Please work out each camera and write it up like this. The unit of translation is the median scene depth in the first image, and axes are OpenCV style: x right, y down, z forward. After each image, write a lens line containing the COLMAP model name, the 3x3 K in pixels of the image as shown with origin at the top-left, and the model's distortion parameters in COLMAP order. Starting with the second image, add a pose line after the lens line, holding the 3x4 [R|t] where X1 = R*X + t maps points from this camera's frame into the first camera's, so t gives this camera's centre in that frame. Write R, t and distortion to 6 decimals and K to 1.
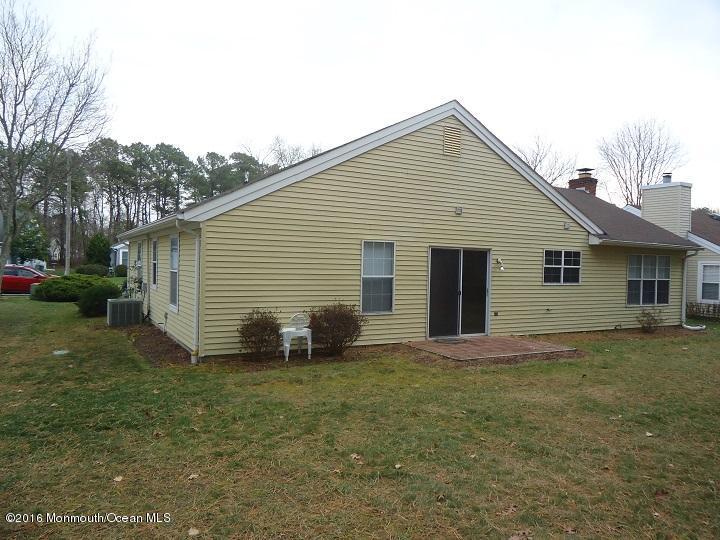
lens RADIAL K [[545.2, 0, 360.0], [0, 545.2, 270.0], [0, 0, 1]] dist [-0.001238, 0.002145]
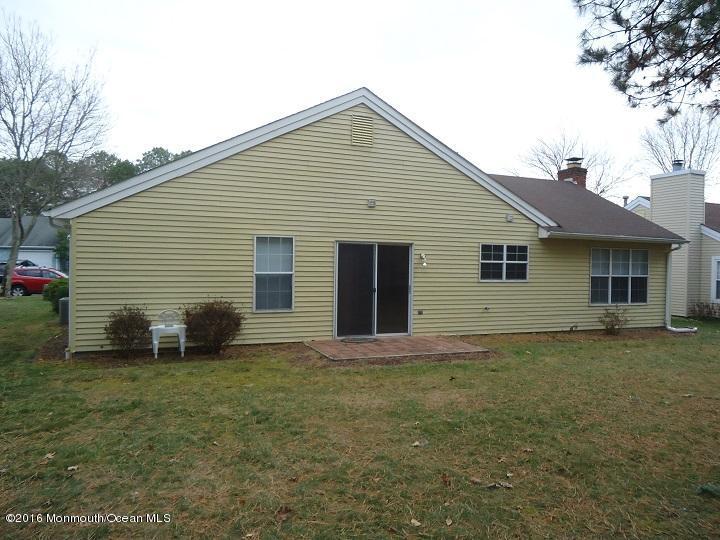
lens RADIAL K [[545.2, 0, 360.0], [0, 545.2, 270.0], [0, 0, 1]] dist [-0.001238, 0.002145]
pose [[0.991529, -0.007583, -0.129667, 0.283416], [0.006956, 0.999962, -0.005290, 0.011875], [0.129702, 0.004343, 0.991543, 0.056199]]
